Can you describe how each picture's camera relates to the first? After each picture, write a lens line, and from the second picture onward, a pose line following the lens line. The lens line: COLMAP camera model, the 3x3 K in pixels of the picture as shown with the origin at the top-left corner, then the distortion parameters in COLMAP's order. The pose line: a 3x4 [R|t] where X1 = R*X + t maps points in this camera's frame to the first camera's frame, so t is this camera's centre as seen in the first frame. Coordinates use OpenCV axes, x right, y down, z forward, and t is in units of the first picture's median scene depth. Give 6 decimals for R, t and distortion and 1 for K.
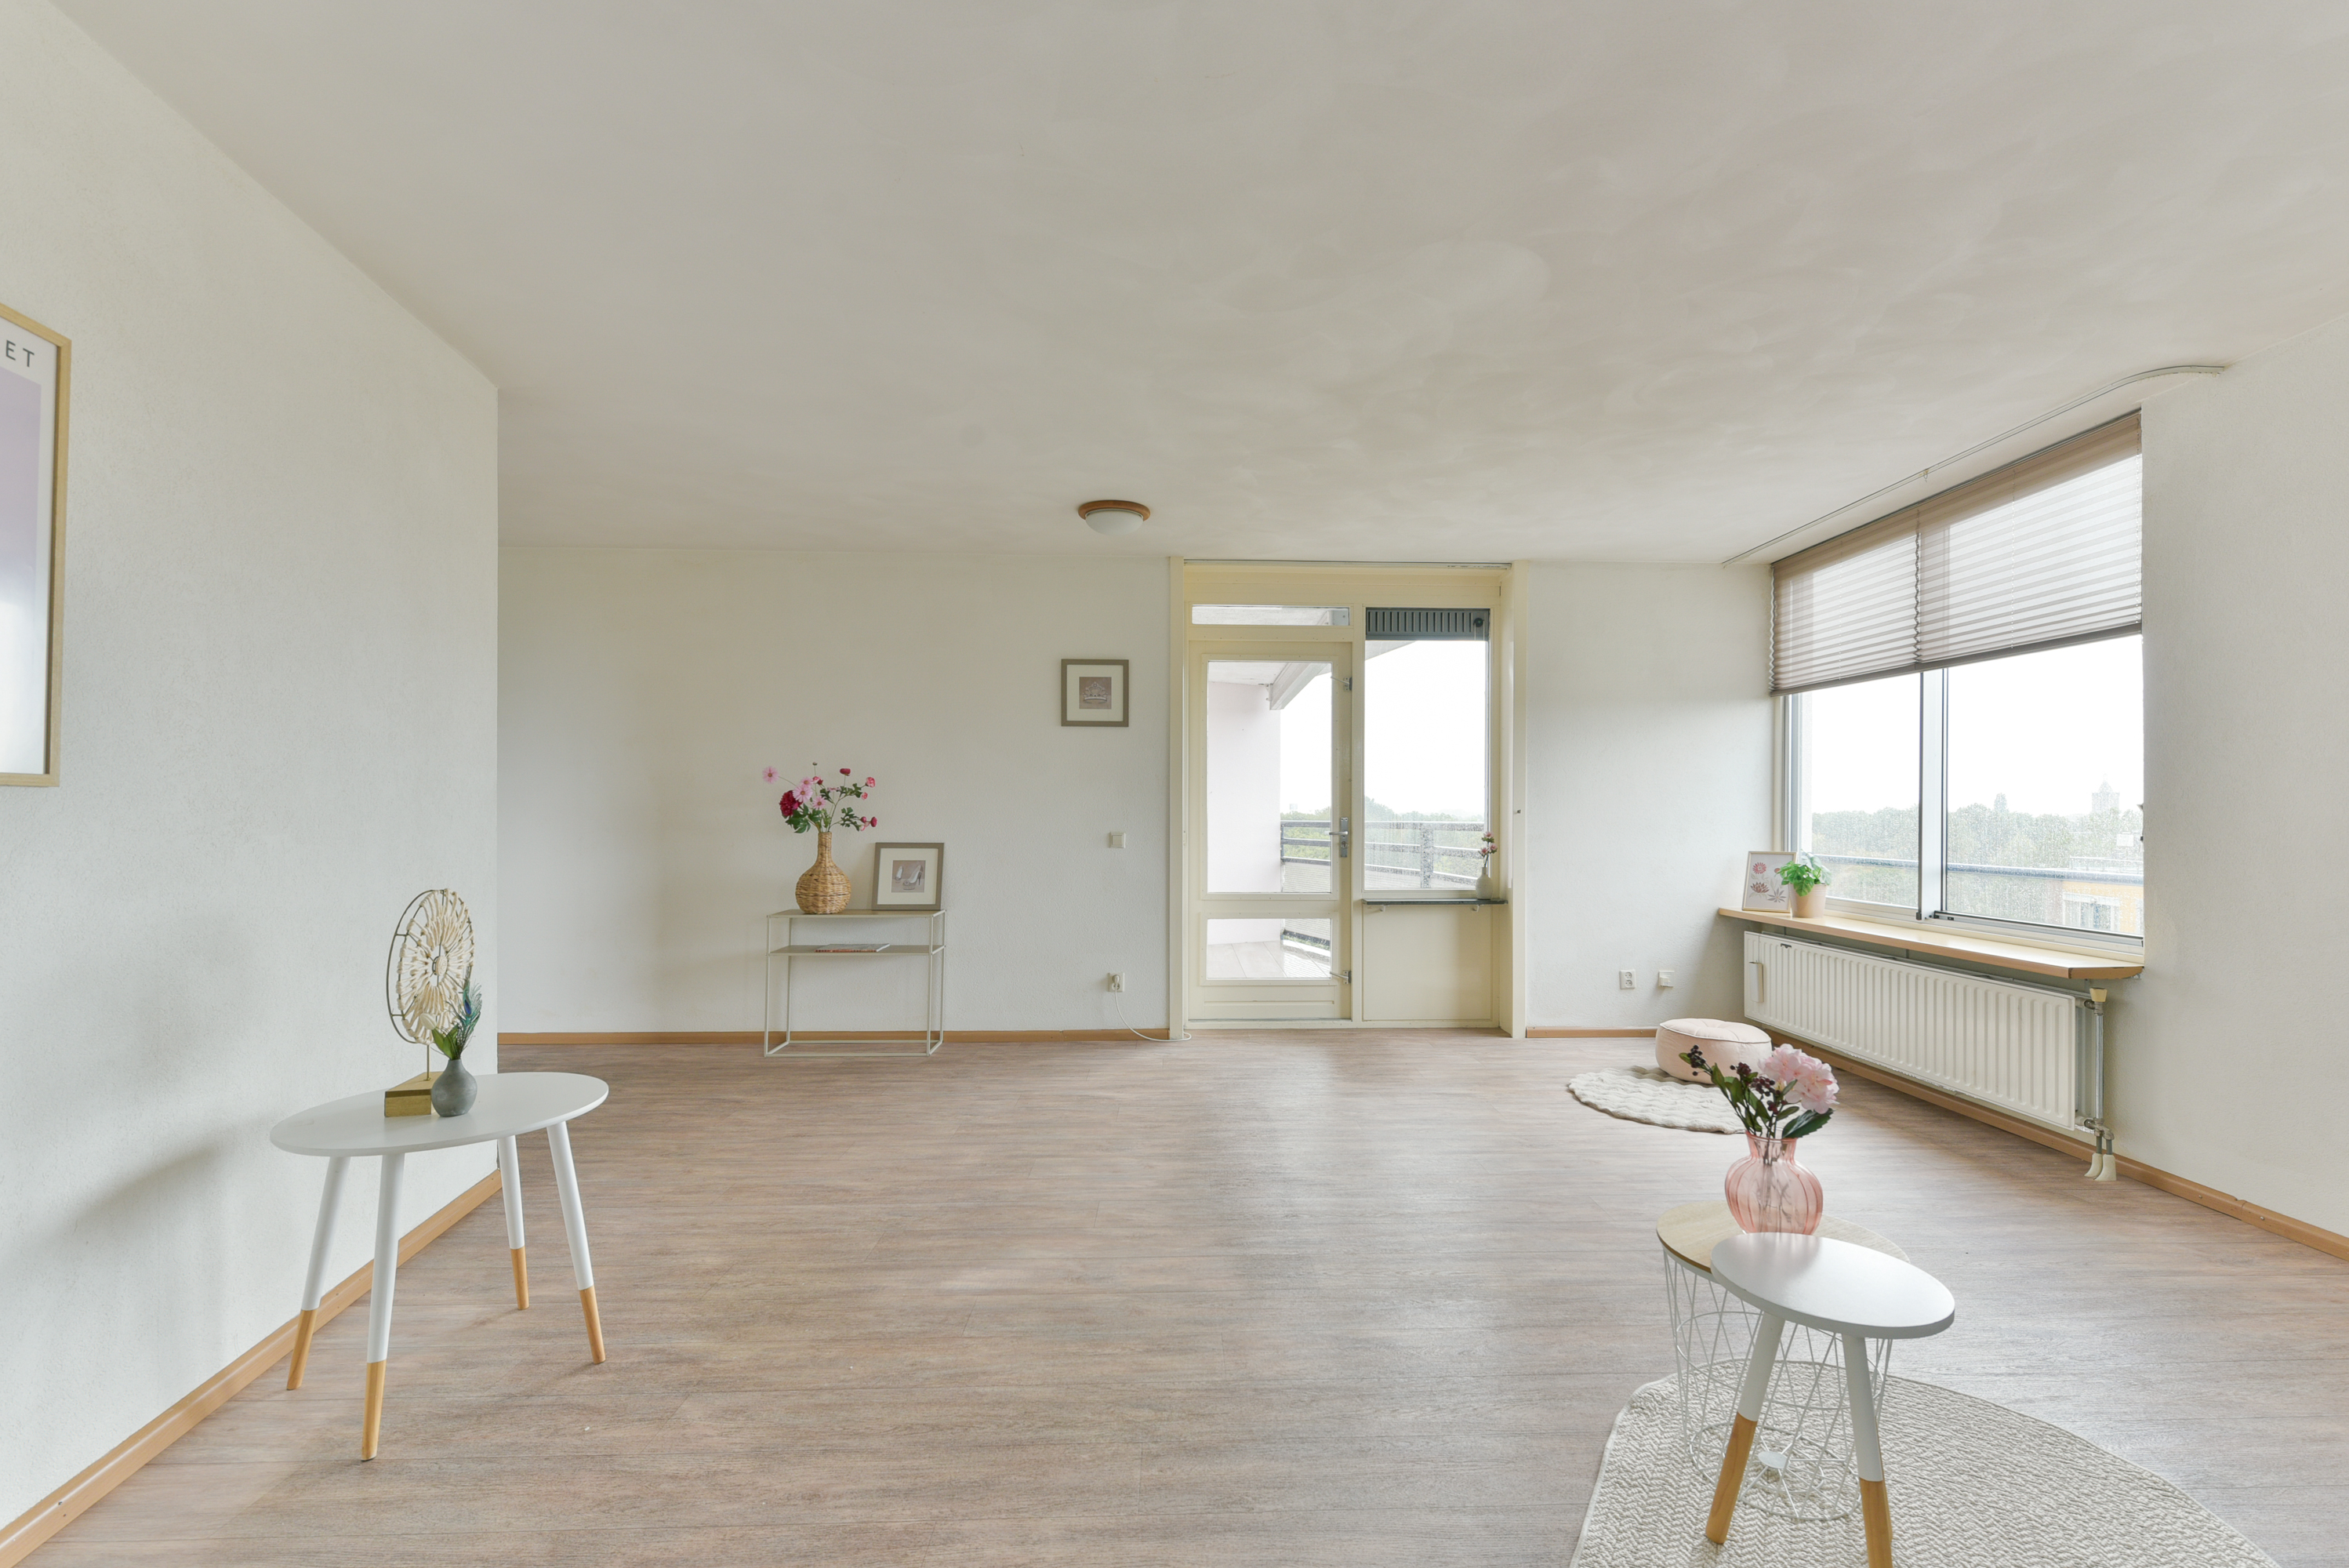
lens RADIAL K [[1027.9, 0, 1209.4], [0, 1027.9, 815.8], [0, 0, 1]] dist [0.001745, -0.000177]
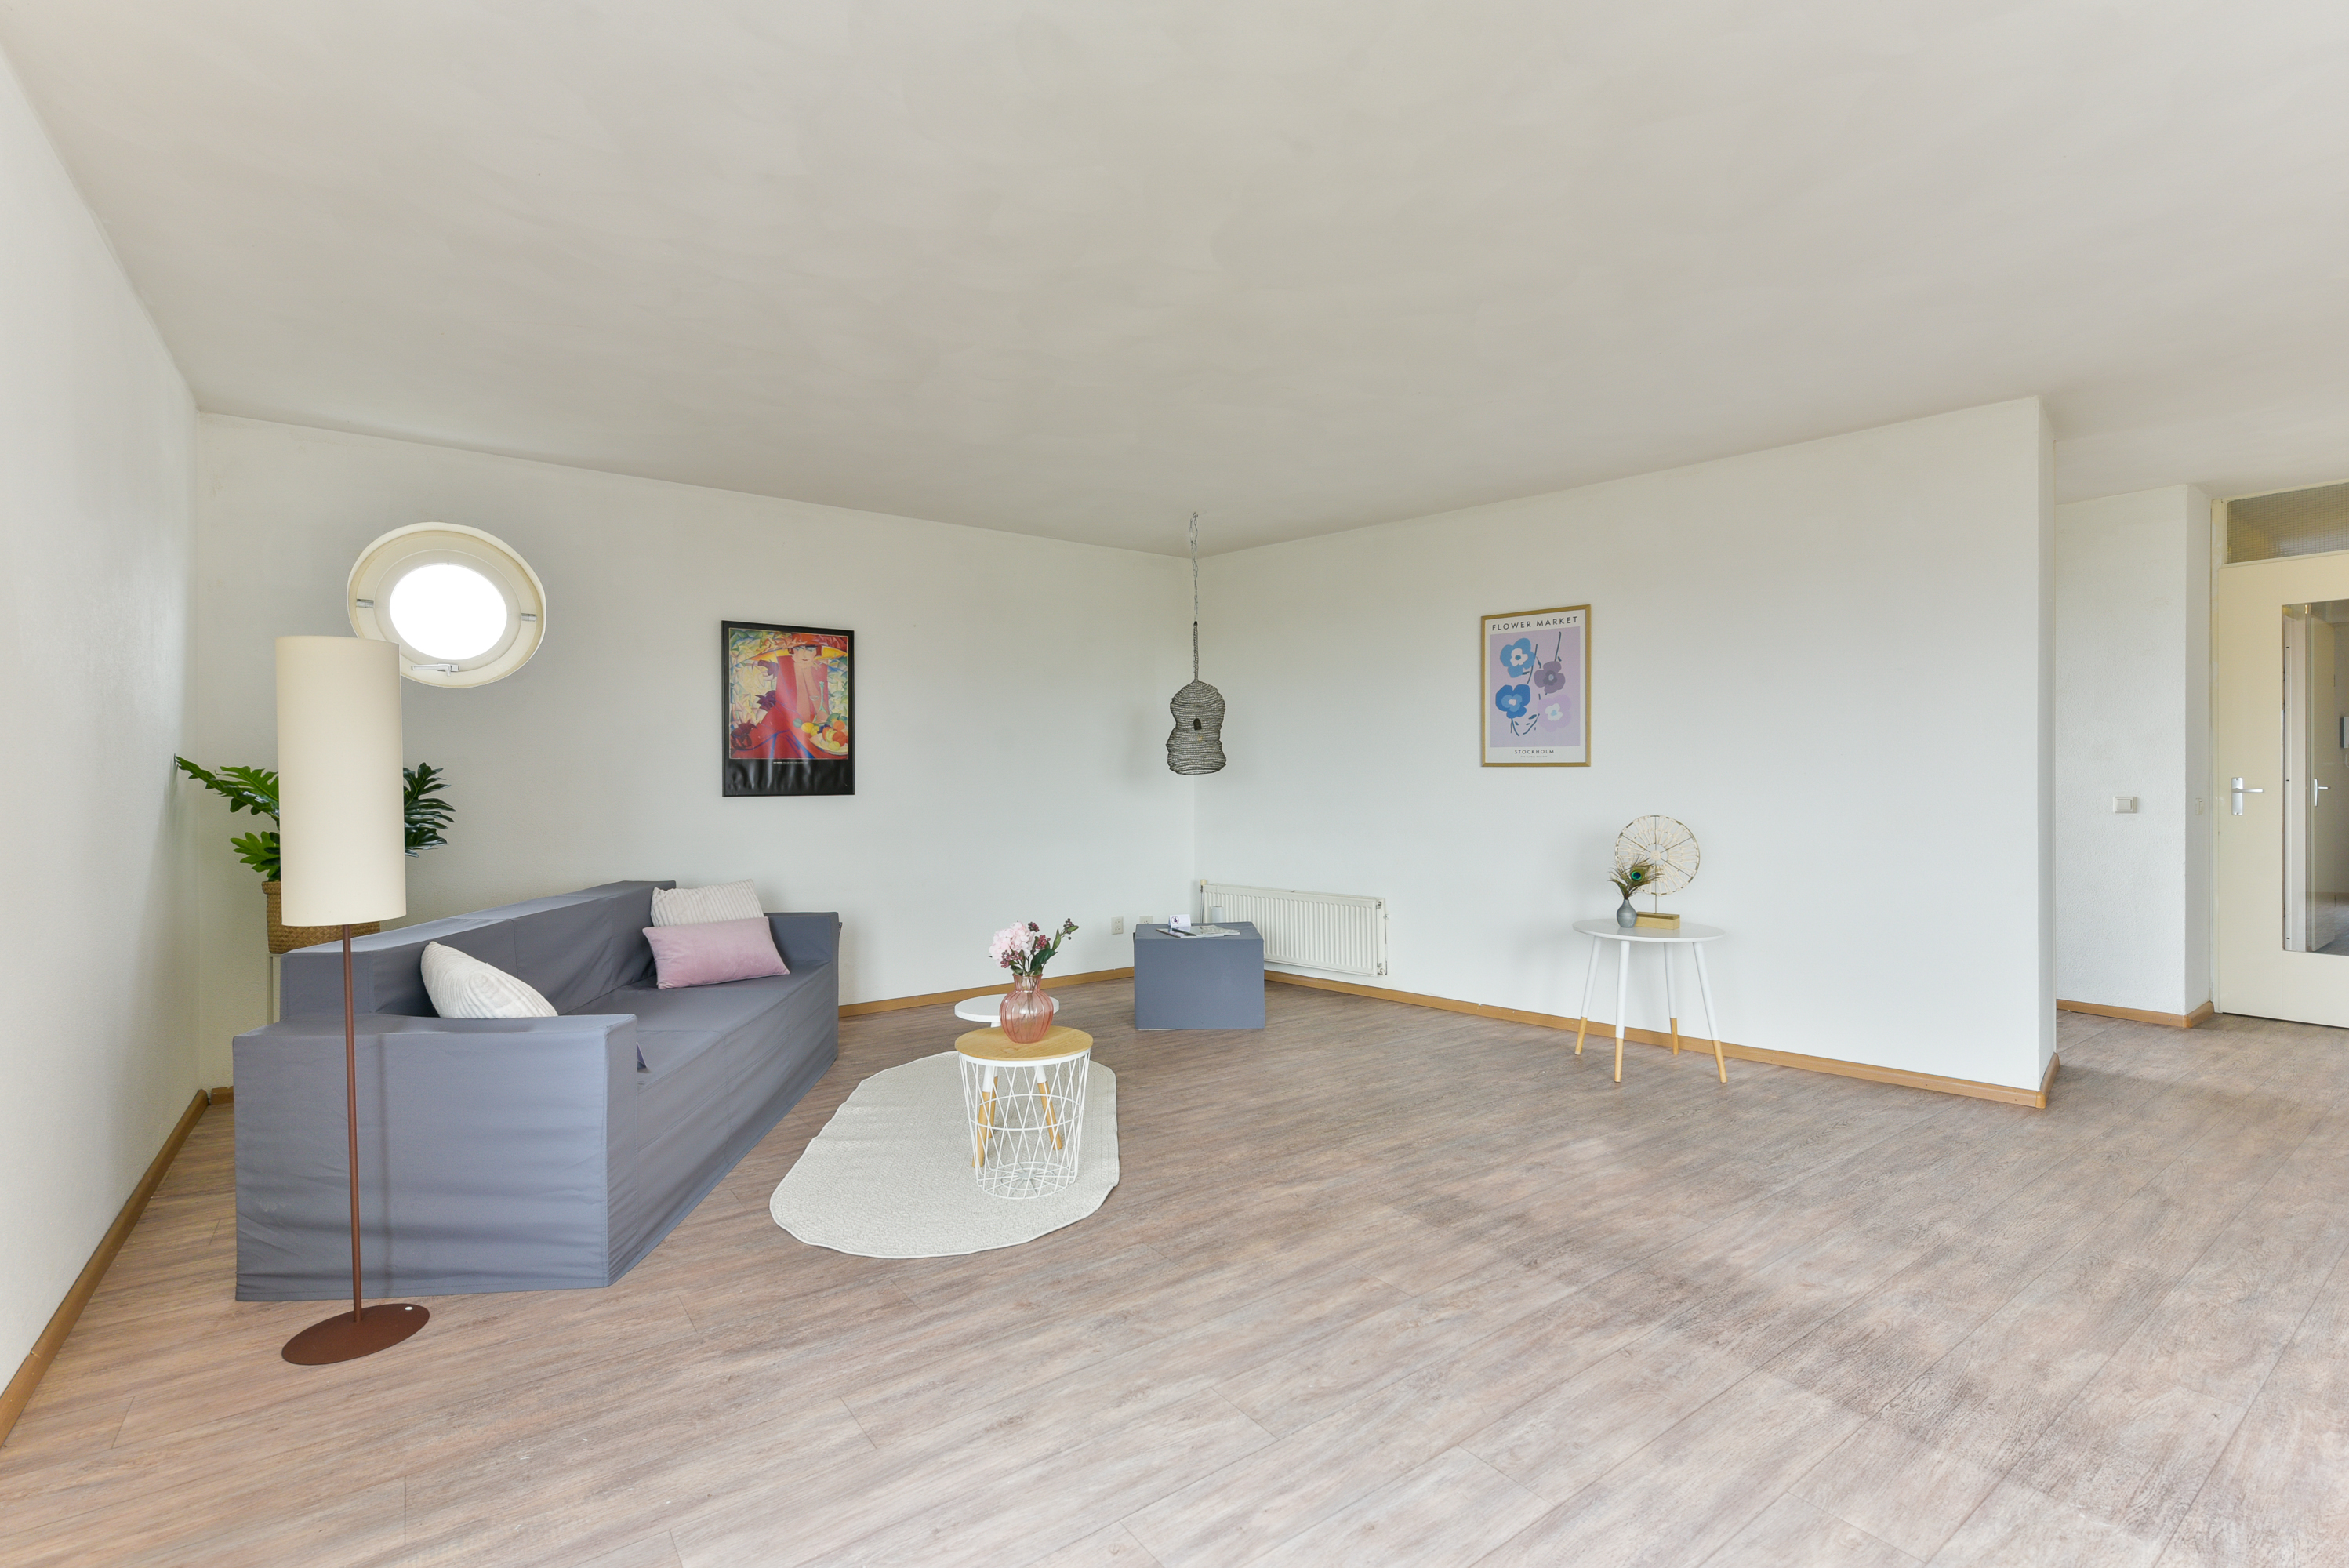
lens RADIAL K [[1052.4, 0, 1177.2], [0, 1052.4, 783.0], [0, 0, 1]] dist [0.003224, -0.001362]
pose [[-0.828669, 0.004889, -0.559717, 0.487867], [0.002281, 0.999983, 0.005359, -0.000646], [0.559734, 0.003164, -0.828666, 0.956433]]
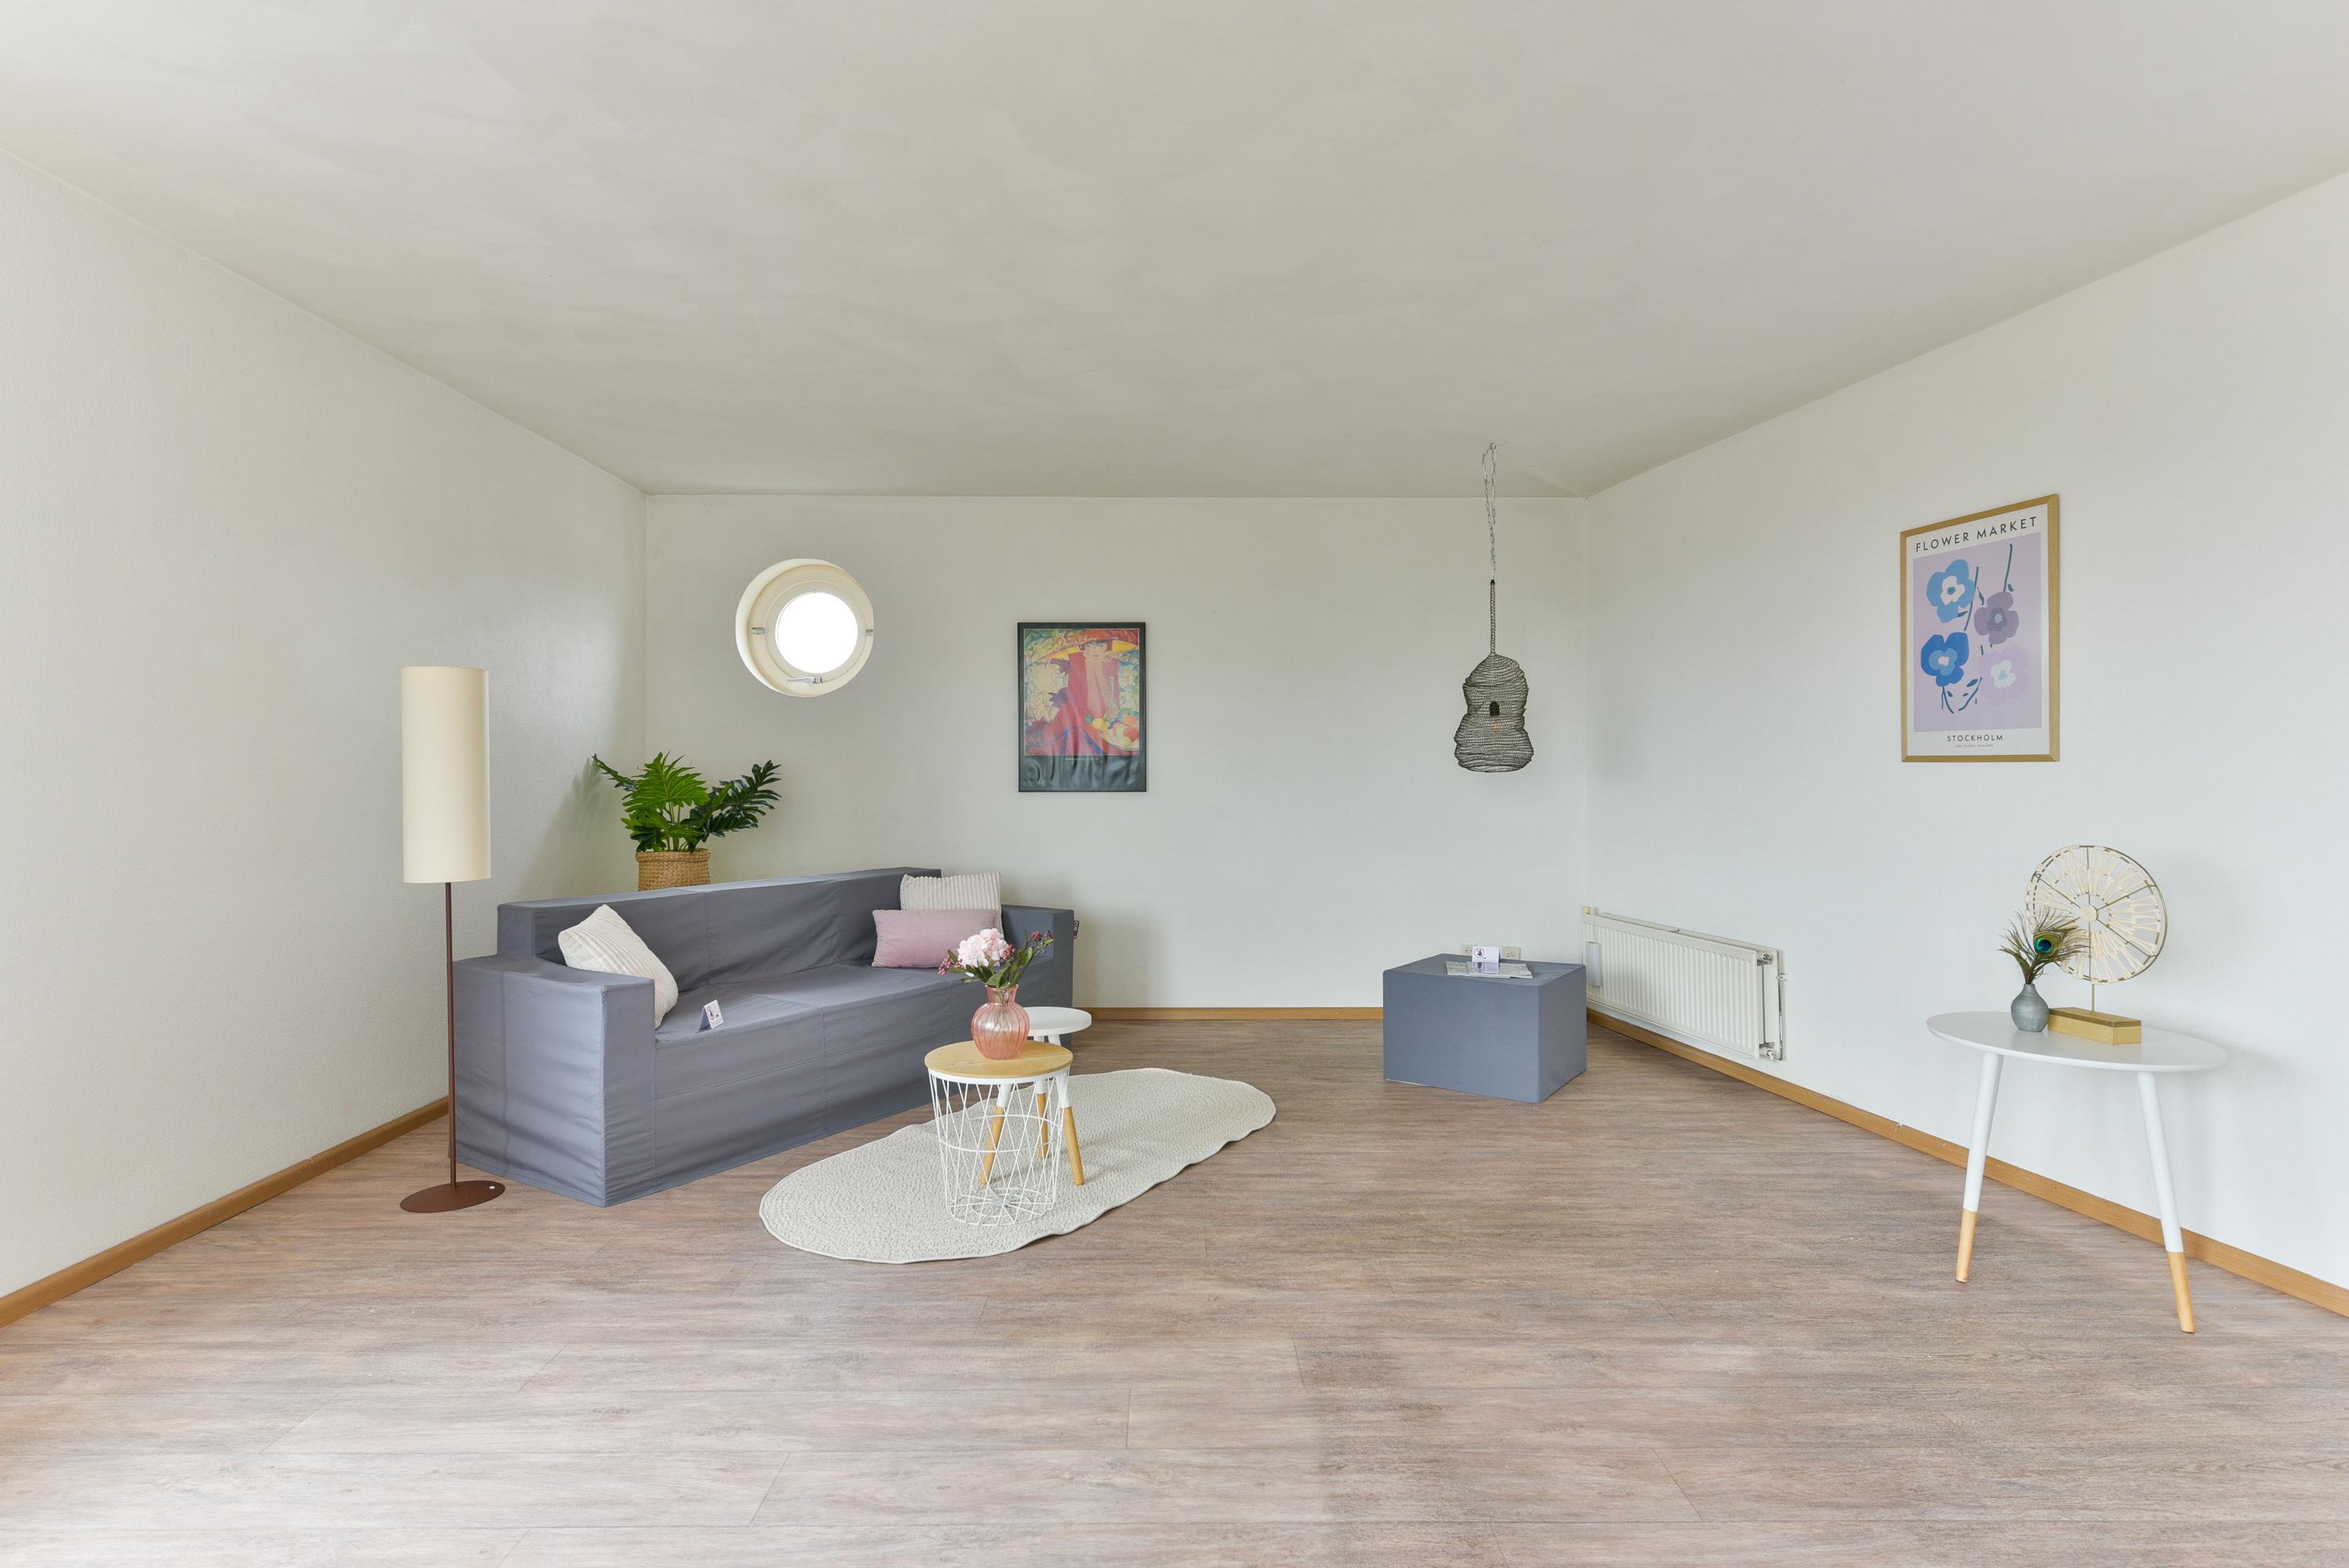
lens RADIAL K [[1165.4, 0, 1178.5], [0, 1165.4, 775.1], [0, 0, 1]] dist [0.003911, -0.000239]
pose [[-0.999640, -0.002317, 0.026747, 0.092687], [-0.002276, 0.999996, 0.001571, -0.001972], [-0.026750, 0.001510, -0.999641, 1.032532]]
